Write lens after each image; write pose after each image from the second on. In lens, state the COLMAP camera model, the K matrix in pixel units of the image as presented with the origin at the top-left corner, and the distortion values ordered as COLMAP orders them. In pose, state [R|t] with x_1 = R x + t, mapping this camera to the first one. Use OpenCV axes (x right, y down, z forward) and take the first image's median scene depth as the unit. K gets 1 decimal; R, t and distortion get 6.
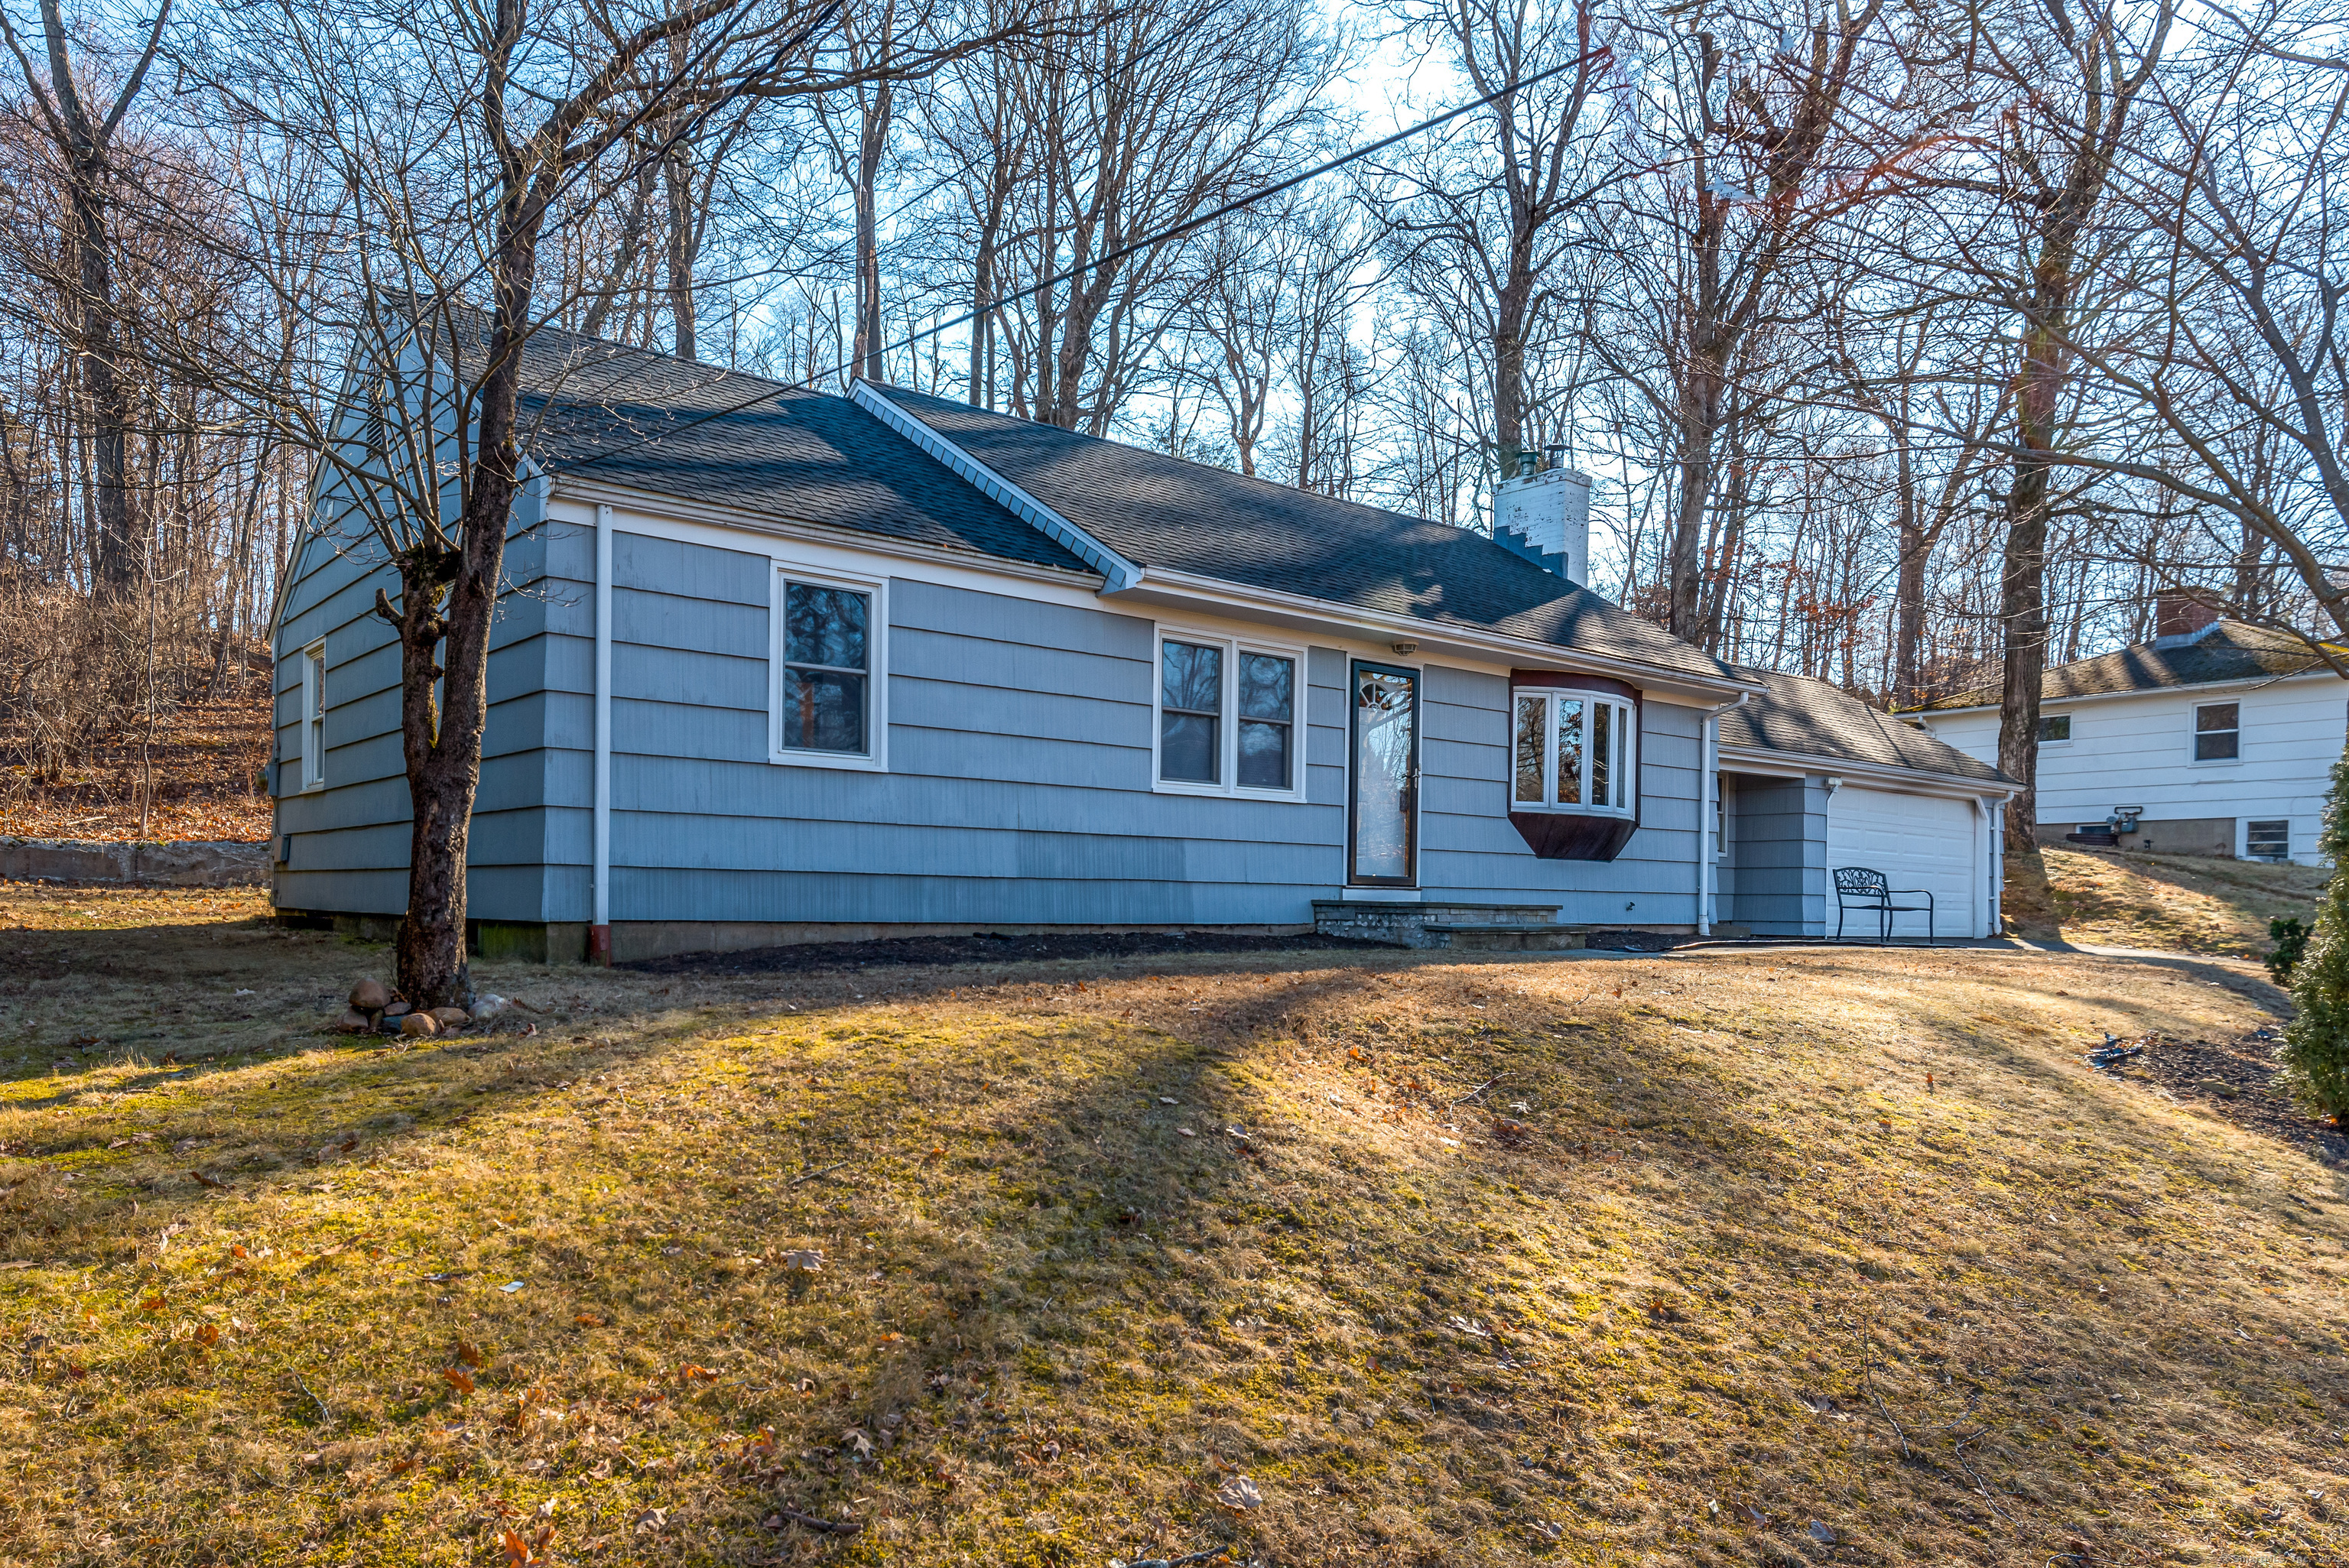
lens RADIAL K [[1347.9, 0, 1174.5], [0, 1347.9, 784.0], [0, 0, 1]] dist [0.000271, 0.000009]
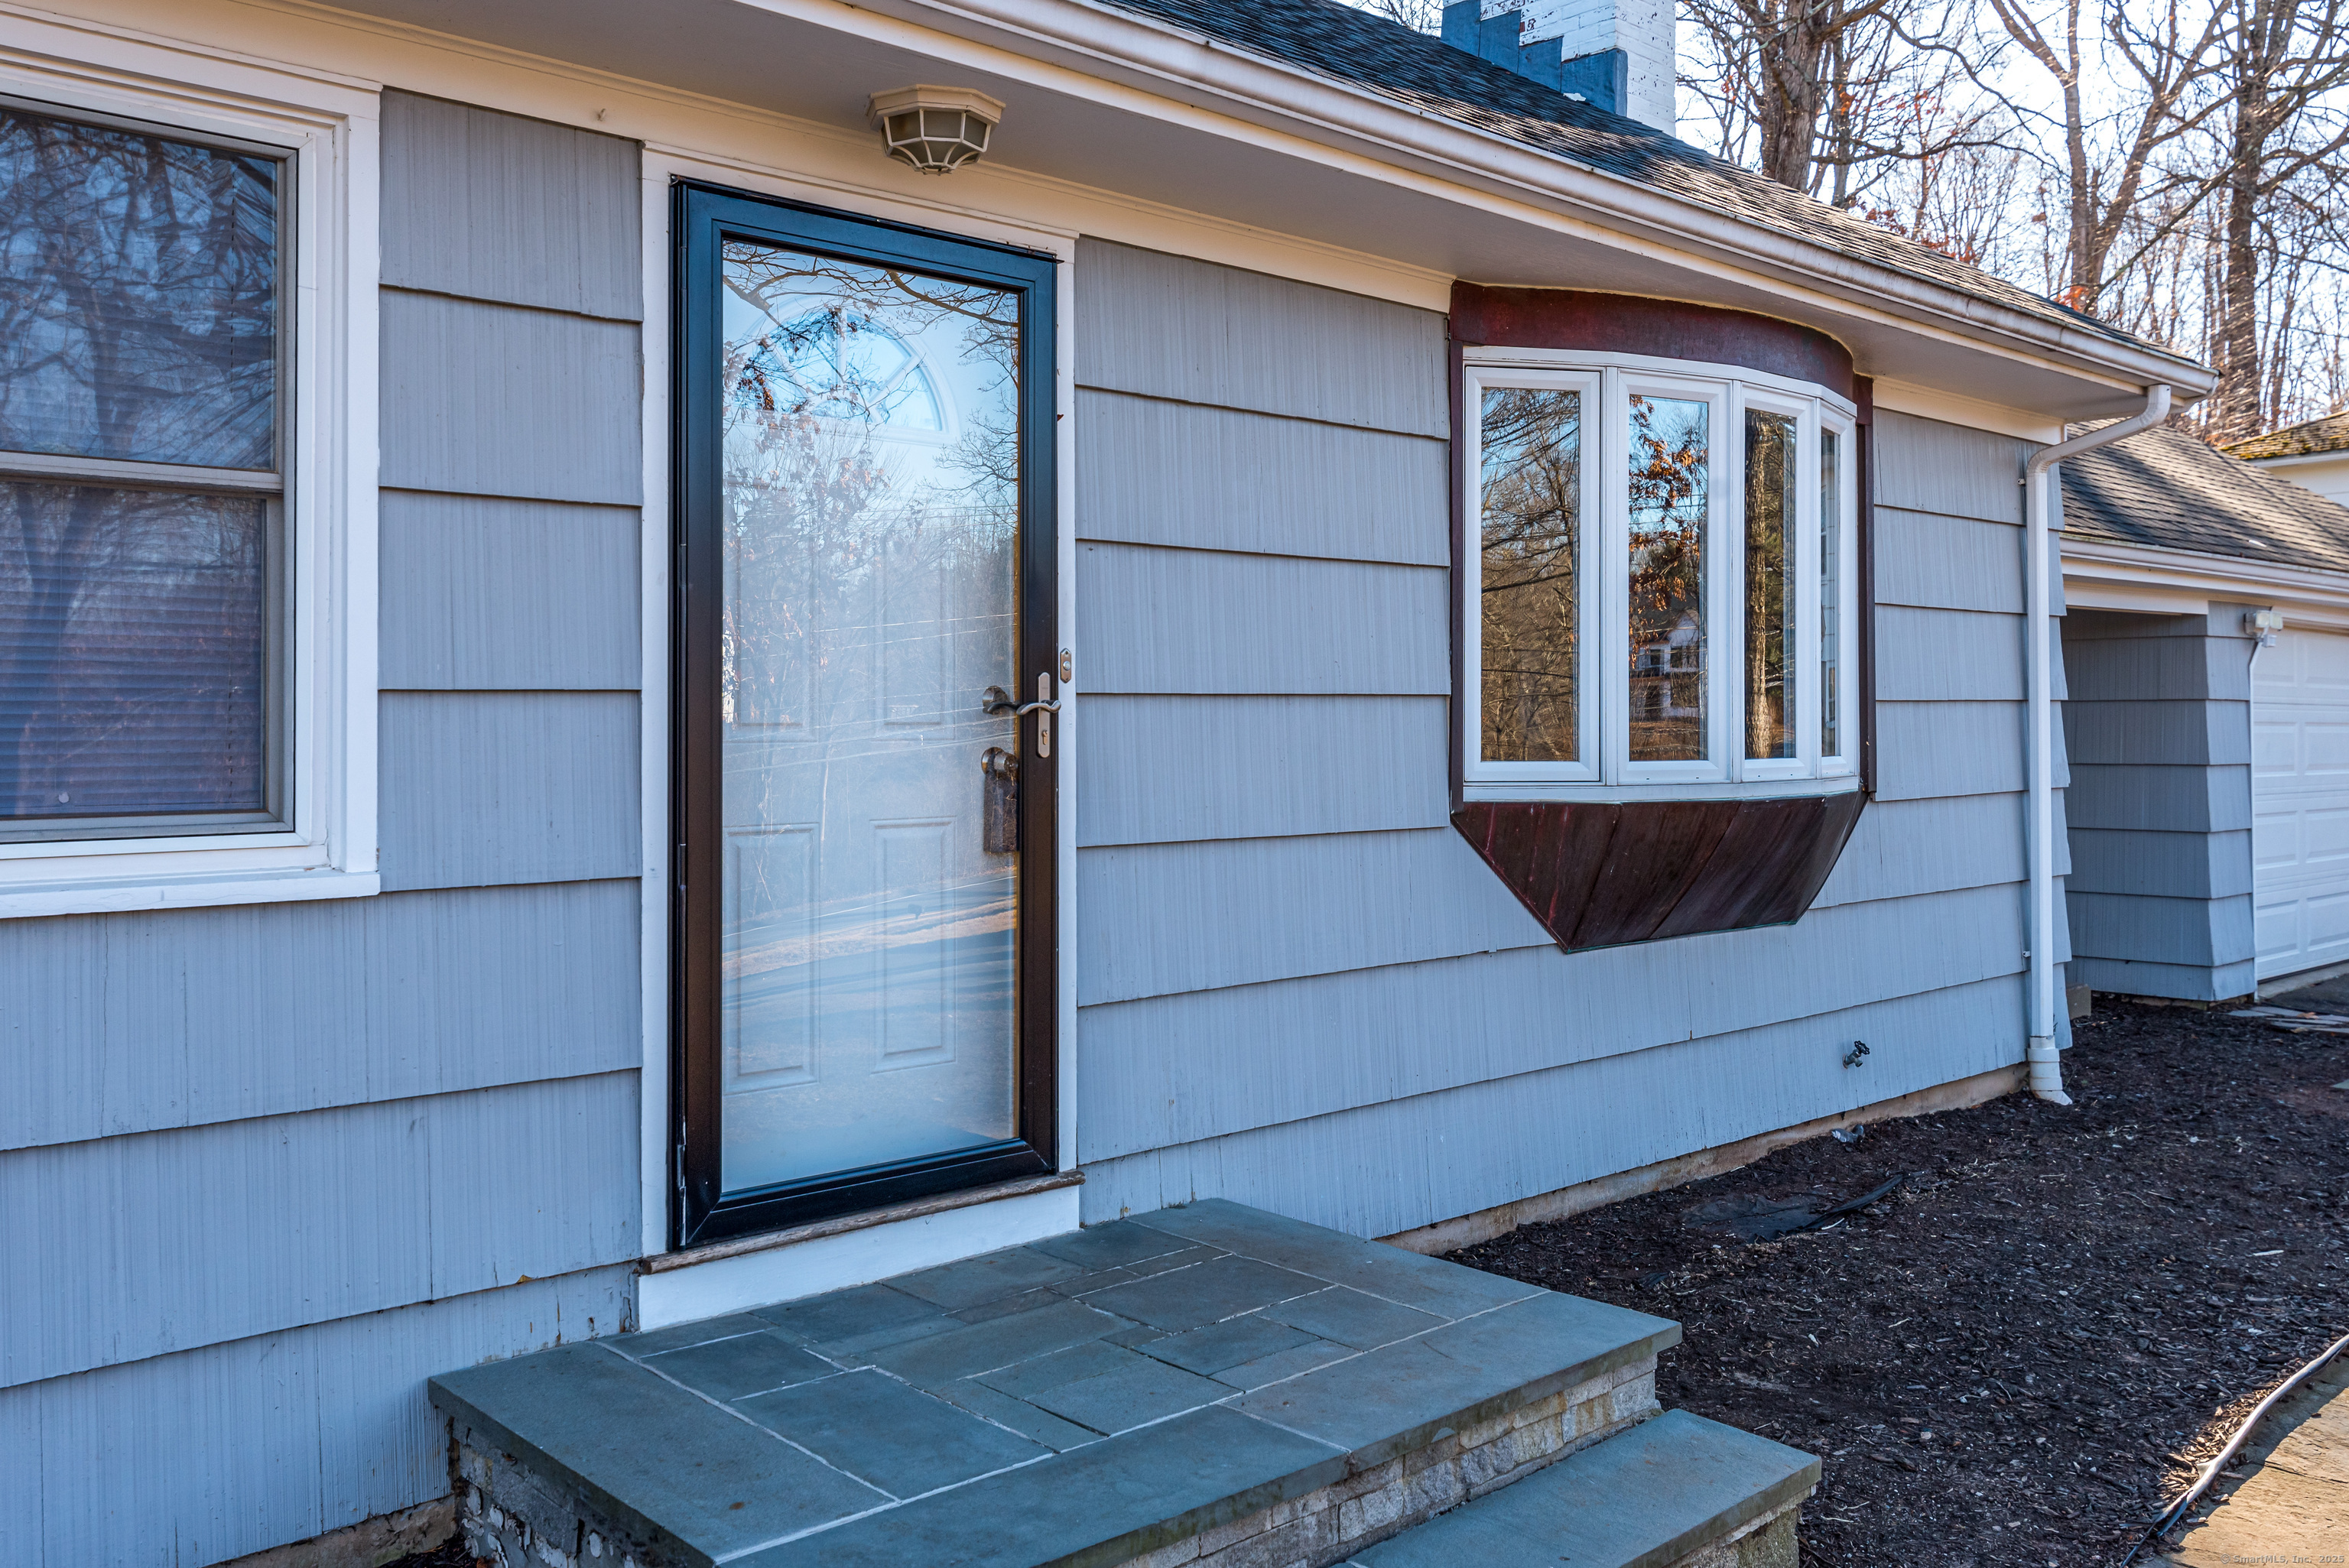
lens RADIAL K [[1879.4, 0, 1174.5], [0, 1879.4, 784.0], [0, 0, 1]] dist [-0.003441, -0.002176]
pose [[0.997533, -0.046476, 0.052609, 0.167280], [0.042271, 0.996026, 0.078387, -0.015398], [-0.056043, -0.075970, 0.995534, 0.610111]]
